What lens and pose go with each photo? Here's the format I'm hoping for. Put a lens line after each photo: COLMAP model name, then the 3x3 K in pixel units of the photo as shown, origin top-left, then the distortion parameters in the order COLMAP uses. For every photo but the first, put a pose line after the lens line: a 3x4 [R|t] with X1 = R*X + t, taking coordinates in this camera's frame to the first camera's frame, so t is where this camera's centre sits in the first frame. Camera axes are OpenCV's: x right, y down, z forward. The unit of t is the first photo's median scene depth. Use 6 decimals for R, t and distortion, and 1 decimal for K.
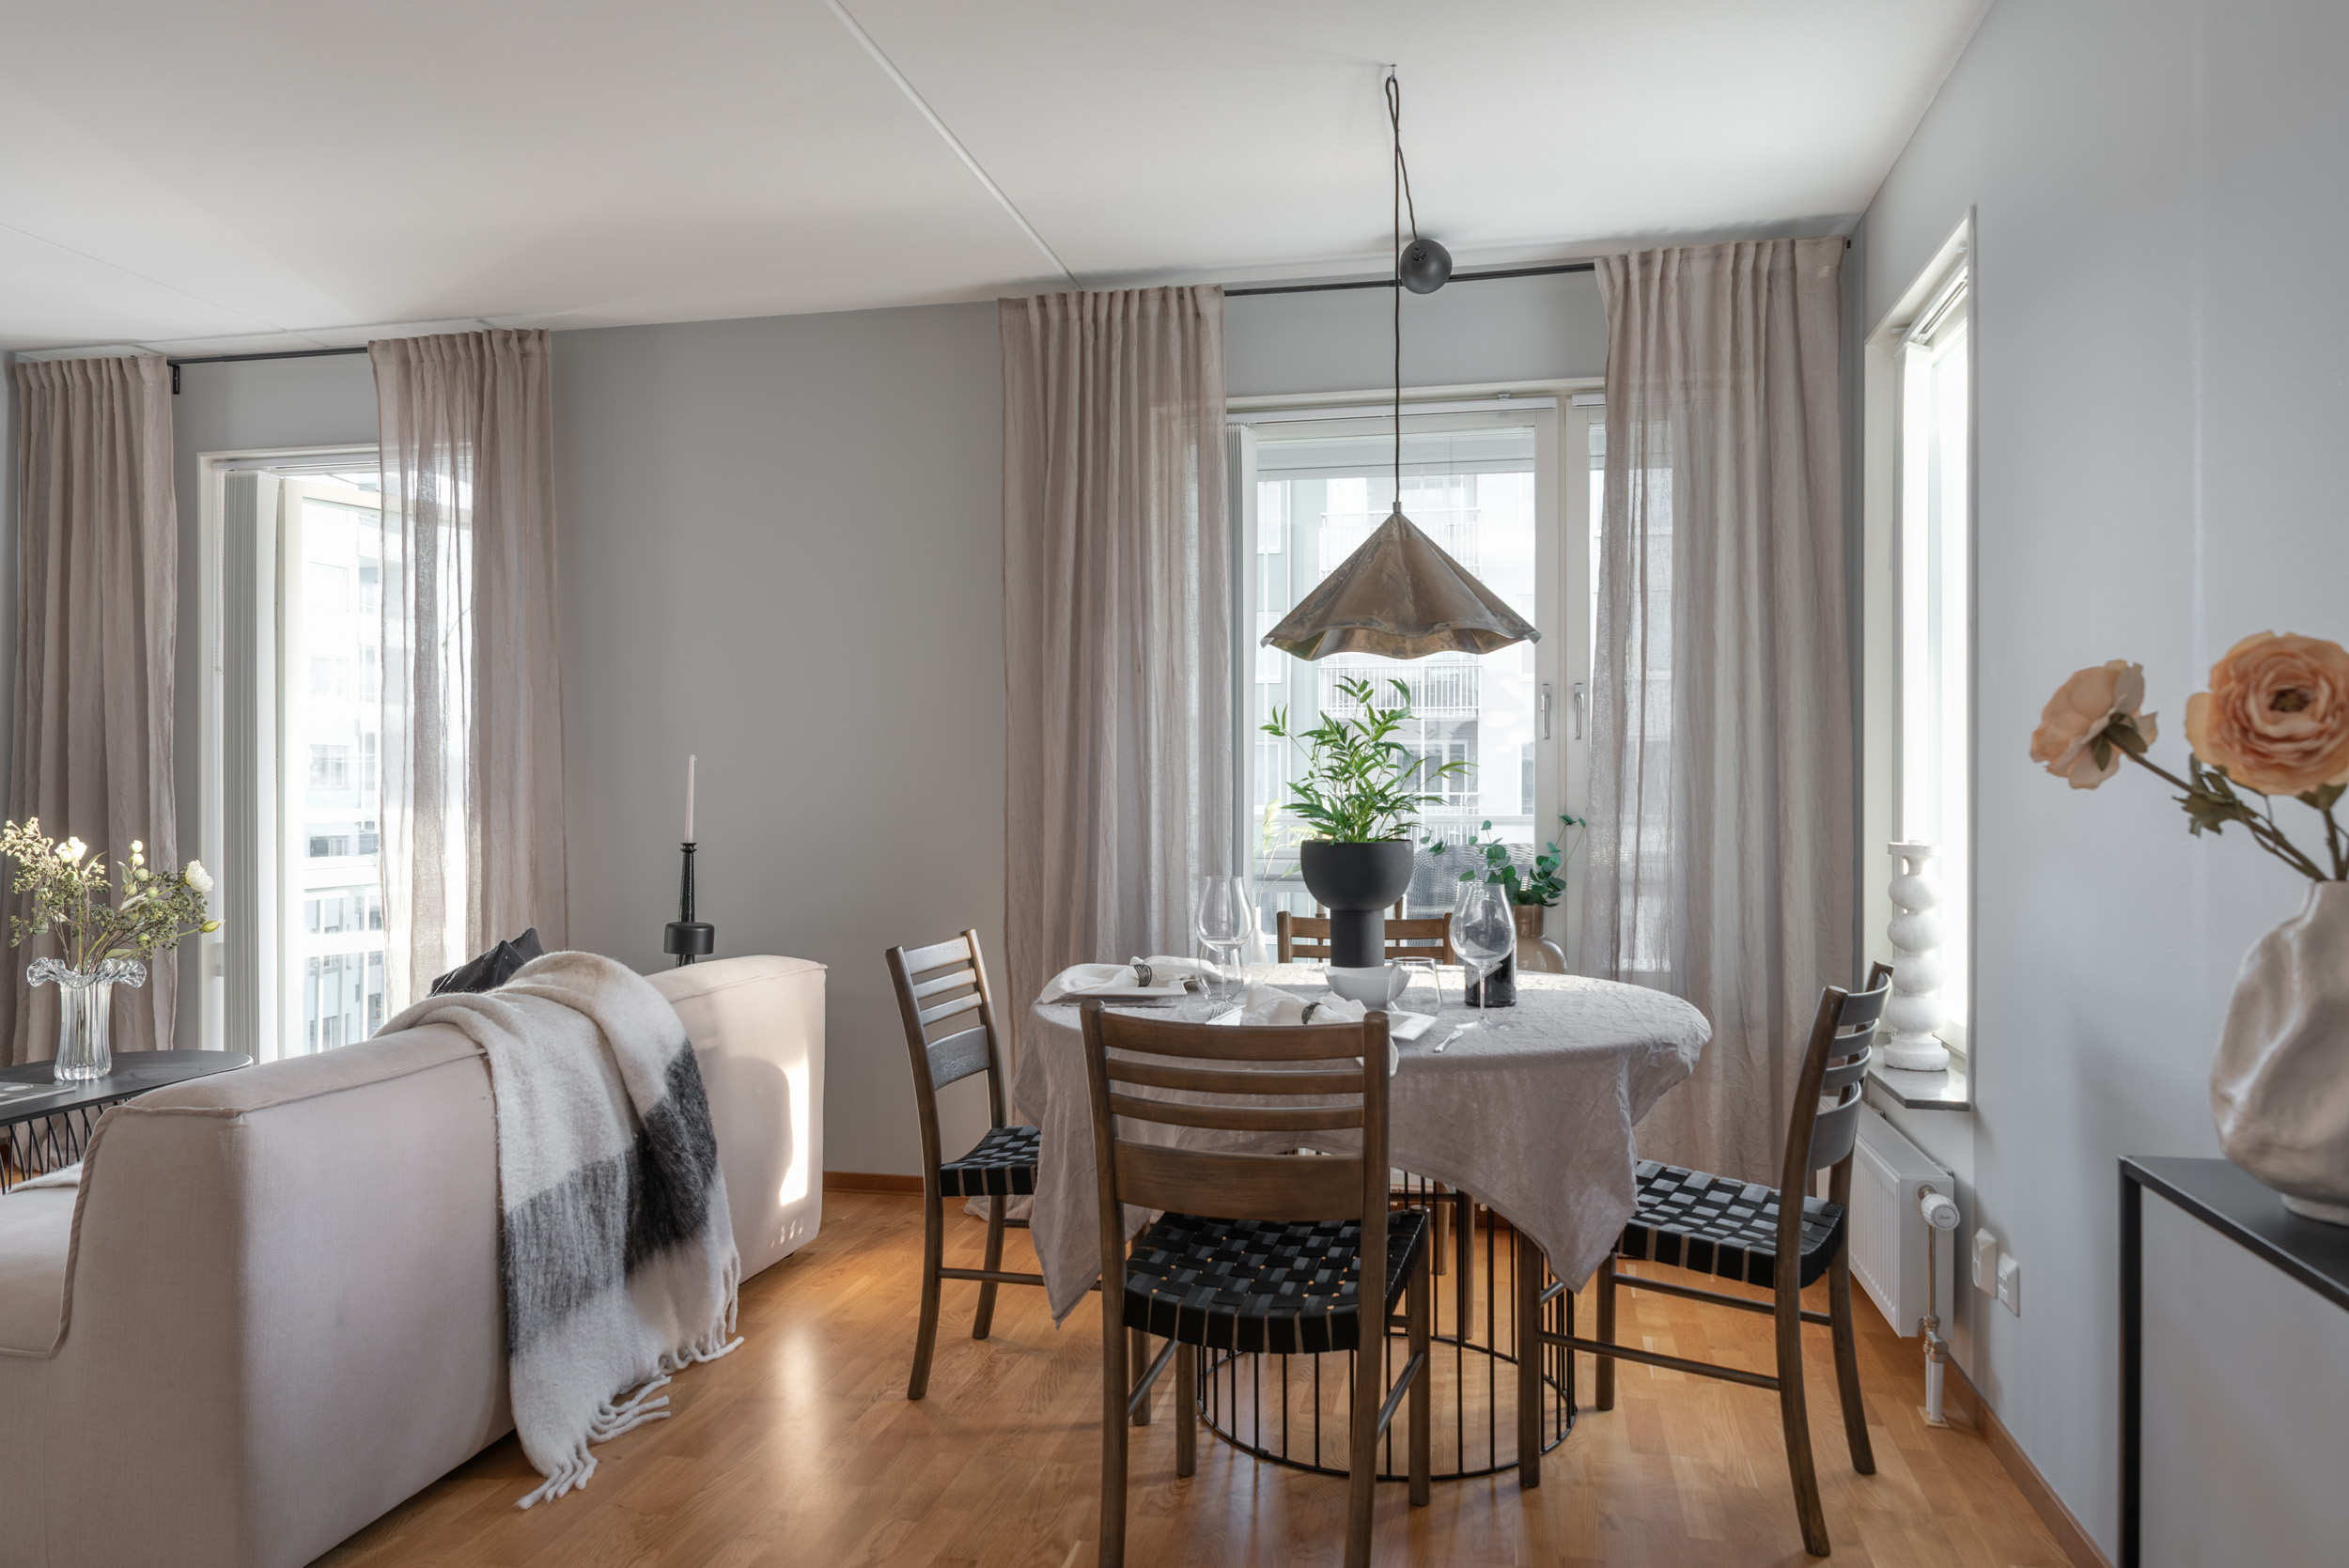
lens RADIAL K [[1577.4, 0, 1193.6], [0, 1577.4, 794.5], [0, 0, 1]] dist [0.022143, -0.000429]
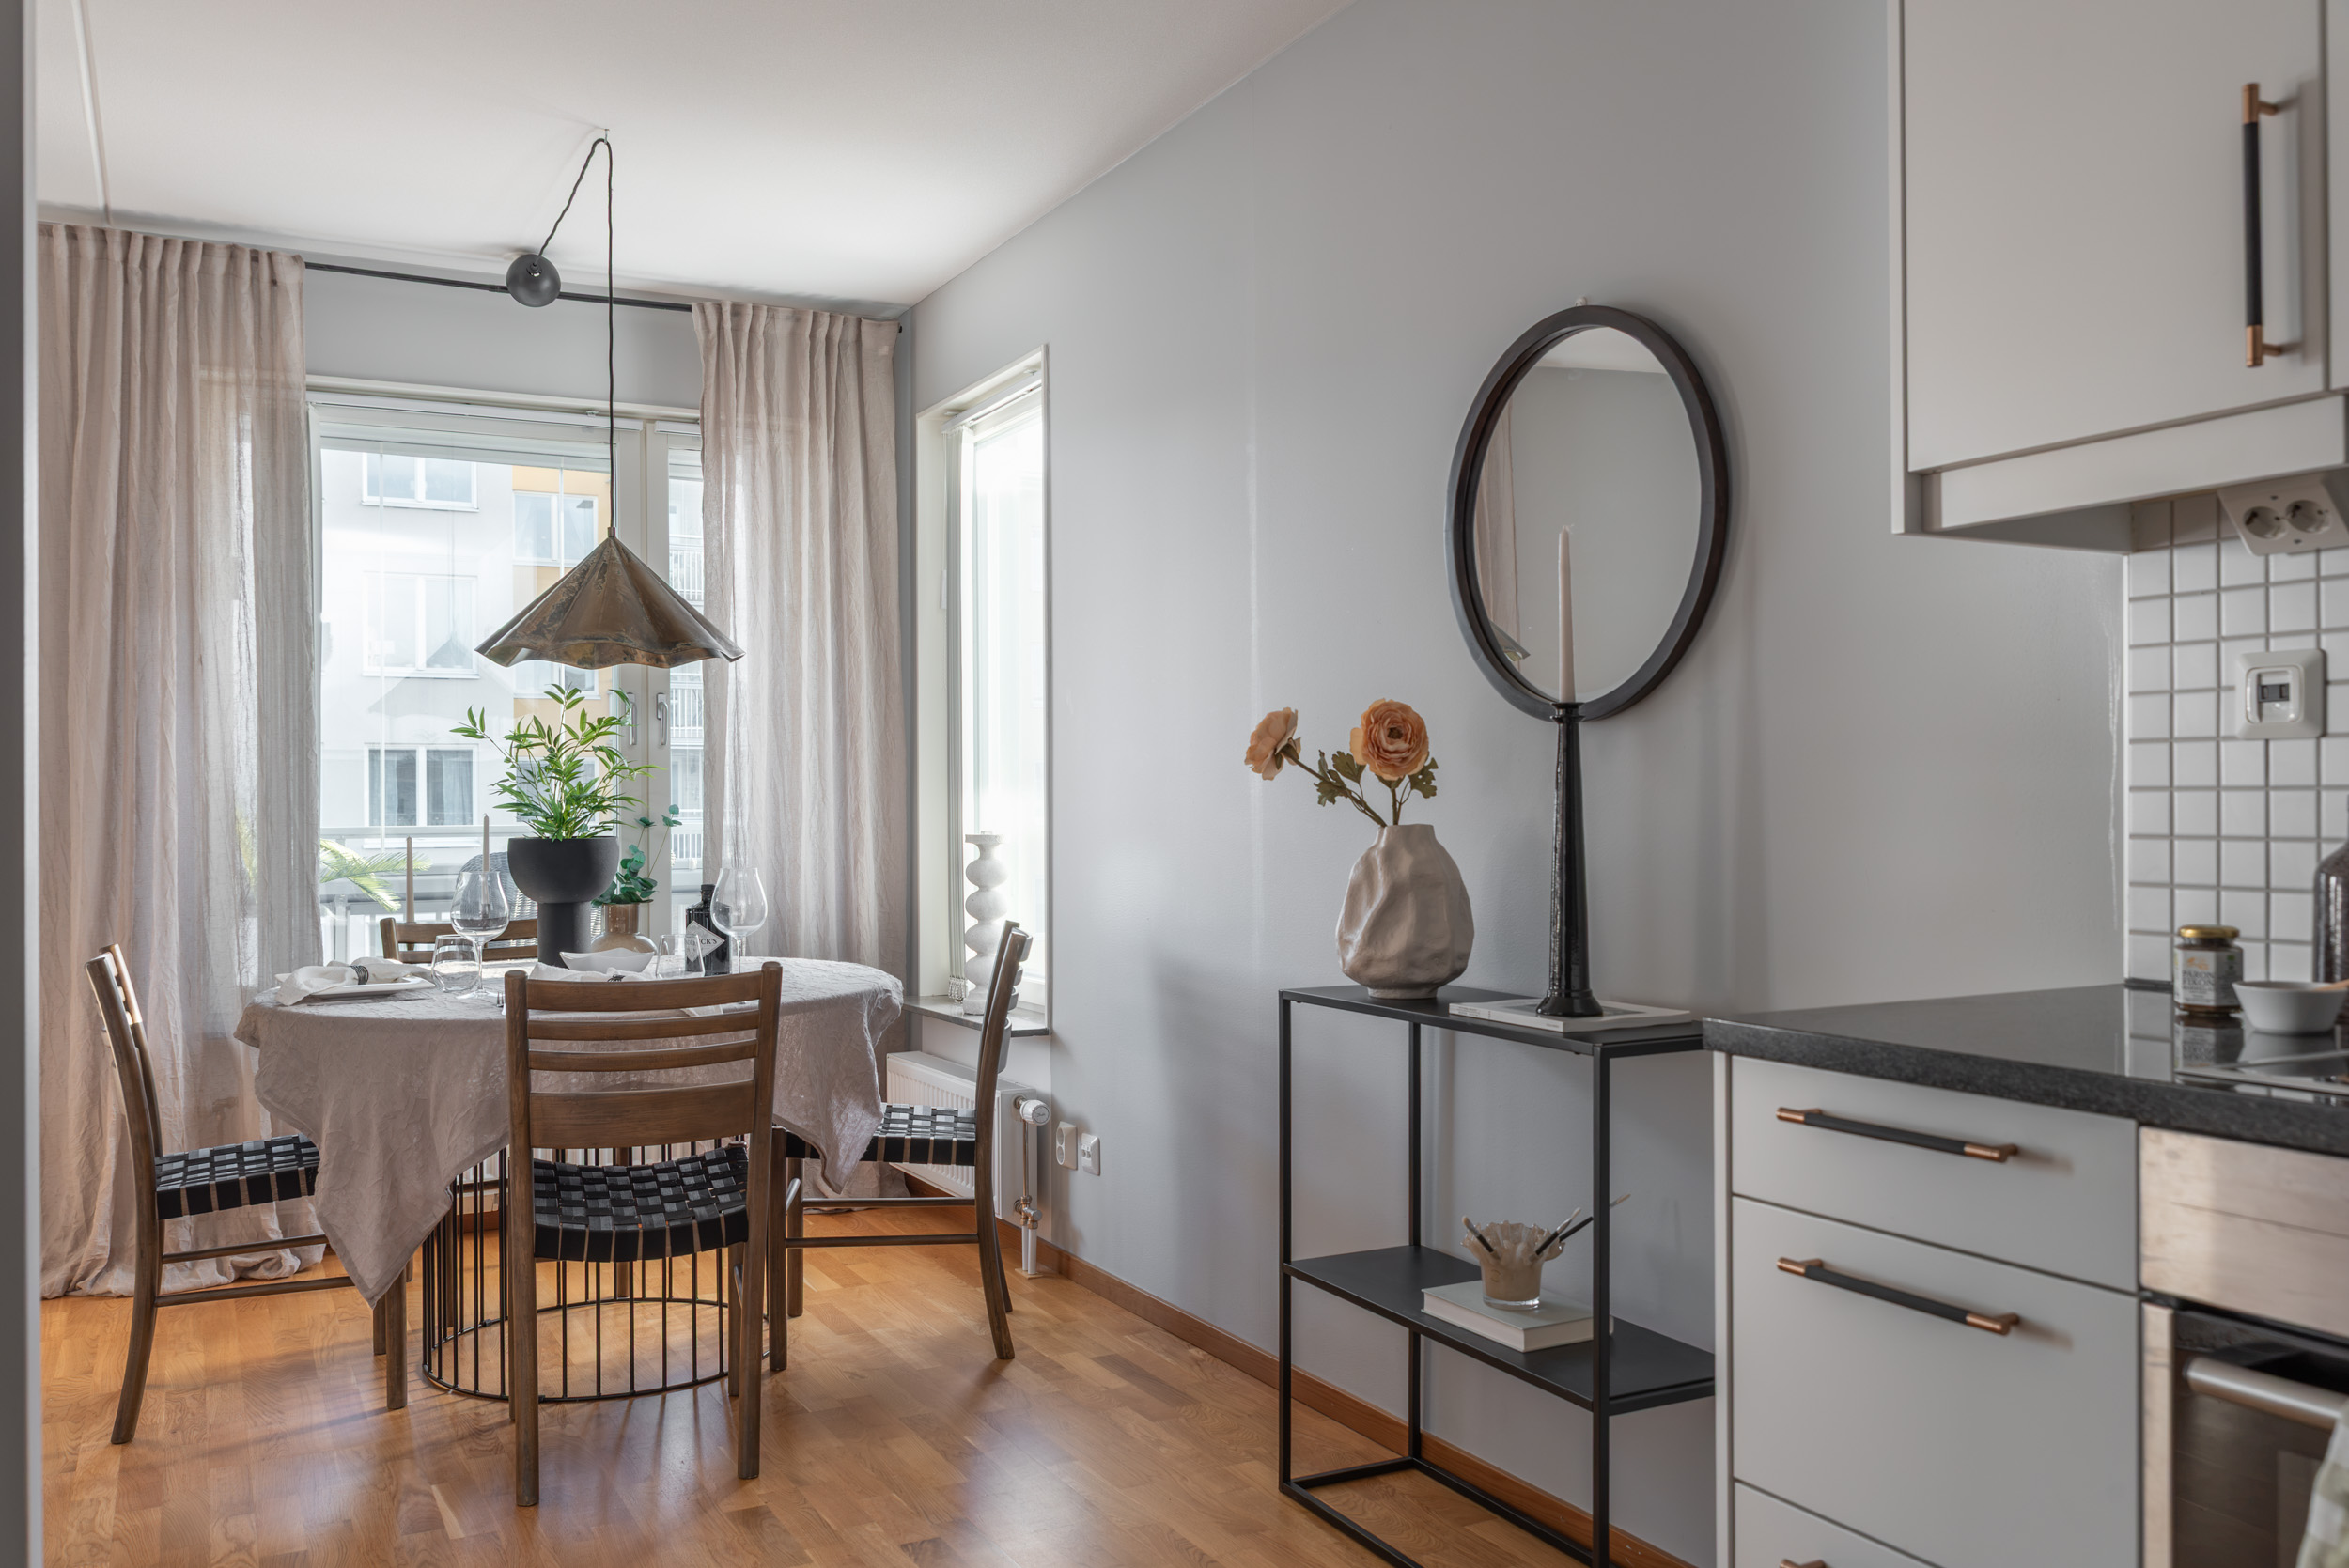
lens RADIAL K [[1884.5, 0, 1176.4], [0, 1884.5, 793.3], [0, 0, 1]] dist [0.021695, -0.033991]
pose [[0.767469, -0.001299, 0.641085, -0.396873], [0.008429, 0.999932, -0.008064, 0.012847], [-0.641031, 0.011593, 0.767428, -0.244522]]
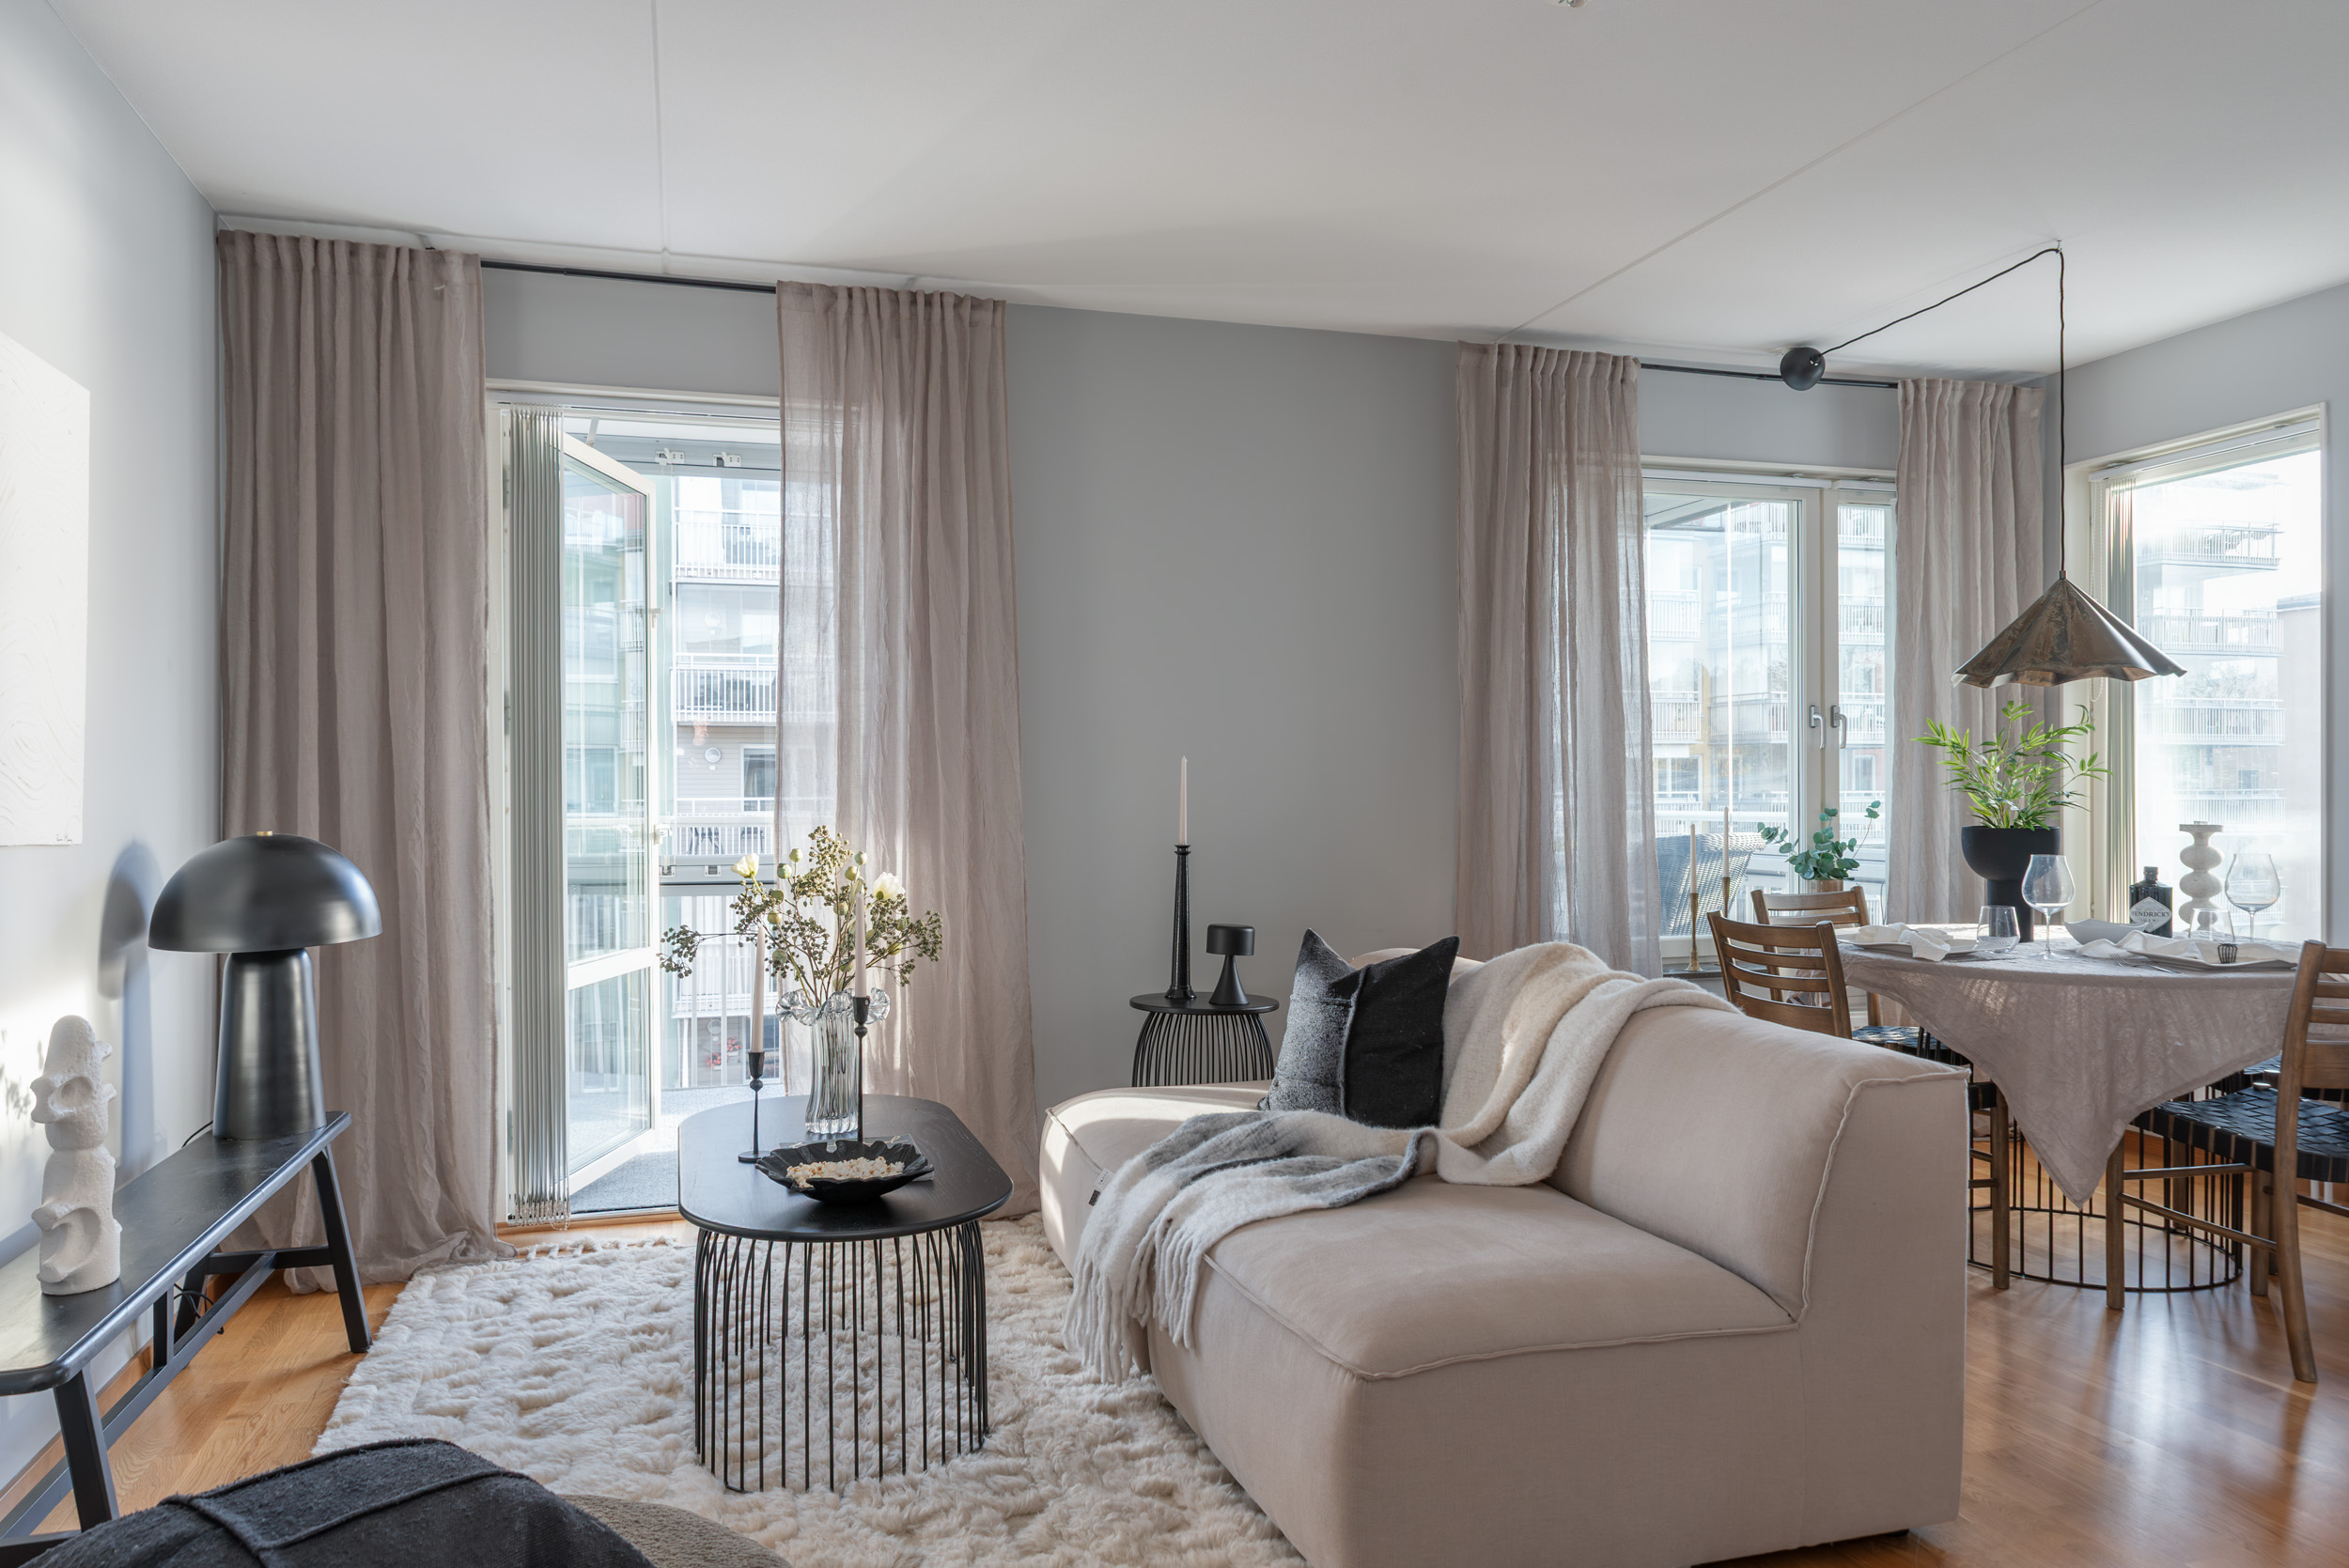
lens RADIAL K [[1577.4, 0, 1162.1], [0, 1577.4, 787.1], [0, 0, 1]] dist [0.022143, -0.000429]
pose [[0.871327, -0.000110, 0.490702, -1.130512], [0.008309, 0.999860, -0.014530, 0.011400], [-0.490632, 0.016738, 0.871206, 0.209885]]
